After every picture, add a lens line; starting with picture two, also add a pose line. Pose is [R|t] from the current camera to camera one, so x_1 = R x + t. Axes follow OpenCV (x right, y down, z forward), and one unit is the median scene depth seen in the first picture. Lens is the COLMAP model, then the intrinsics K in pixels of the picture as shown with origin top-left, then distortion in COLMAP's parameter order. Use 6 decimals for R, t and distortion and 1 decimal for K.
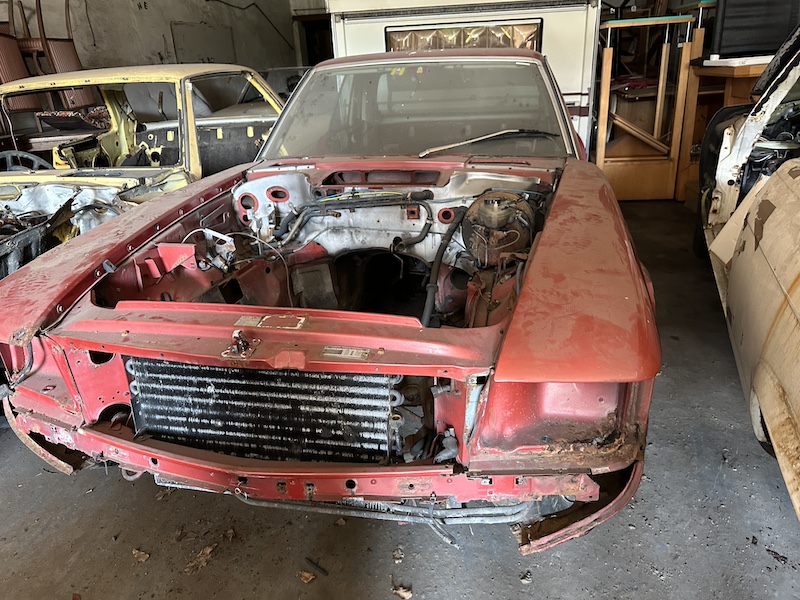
lens RADIAL K [[576.0, 0, 384.2], [0, 576.0, 288.0], [0, 0, 1]] dist [0.030489, -0.036398]
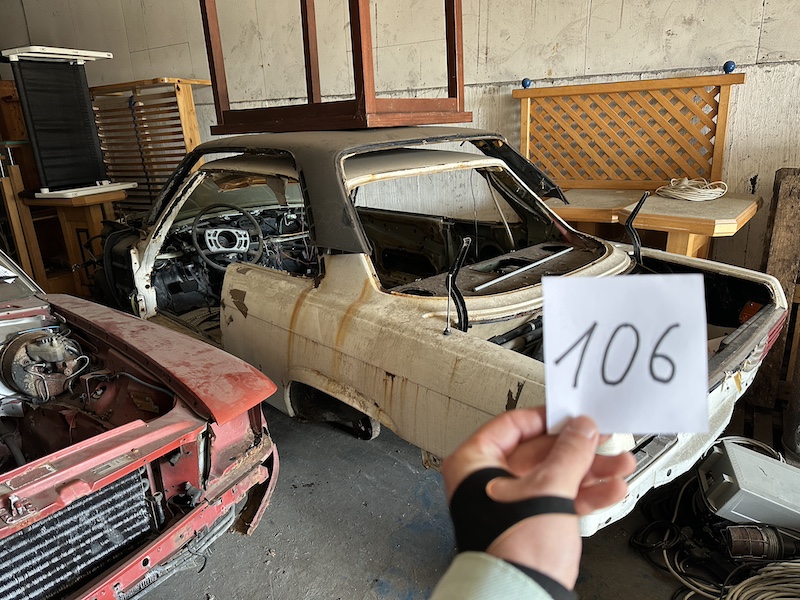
lens RADIAL K [[576.0, 0, 405.7], [0, 576.0, 298.1], [0, 0, 1]] dist [0.030489, -0.036398]
pose [[0.393916, -0.219360, 0.892587, -0.441030], [0.359015, 0.930682, 0.070281, -0.044176], [-0.846131, 0.292767, 0.445364, -0.114086]]
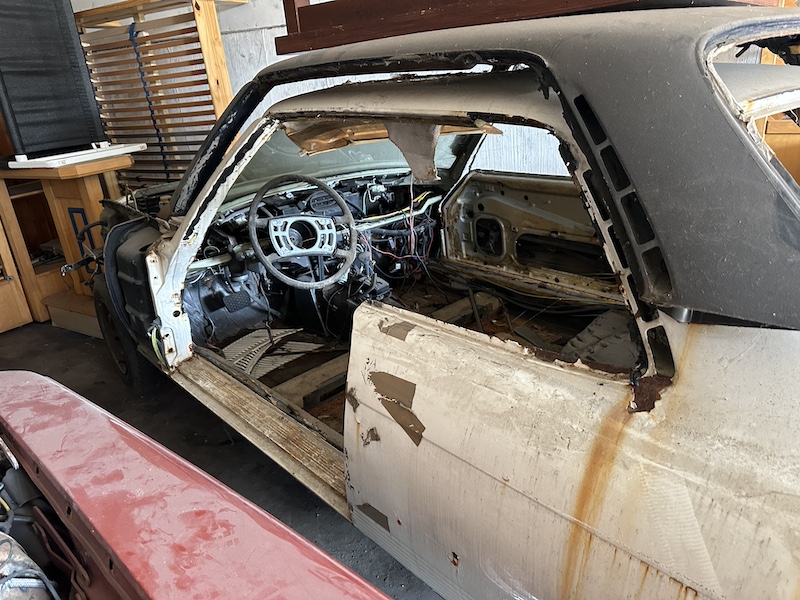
lens RADIAL K [[576.0, 0, 405.4], [0, 576.0, 292.0], [0, 0, 1]] dist [0.030489, -0.036398]
pose [[0.402346, -0.286567, 0.869481, 0.023086], [0.381954, 0.915682, 0.125048, -0.226125], [-0.832003, 0.281789, 0.477877, 0.386846]]
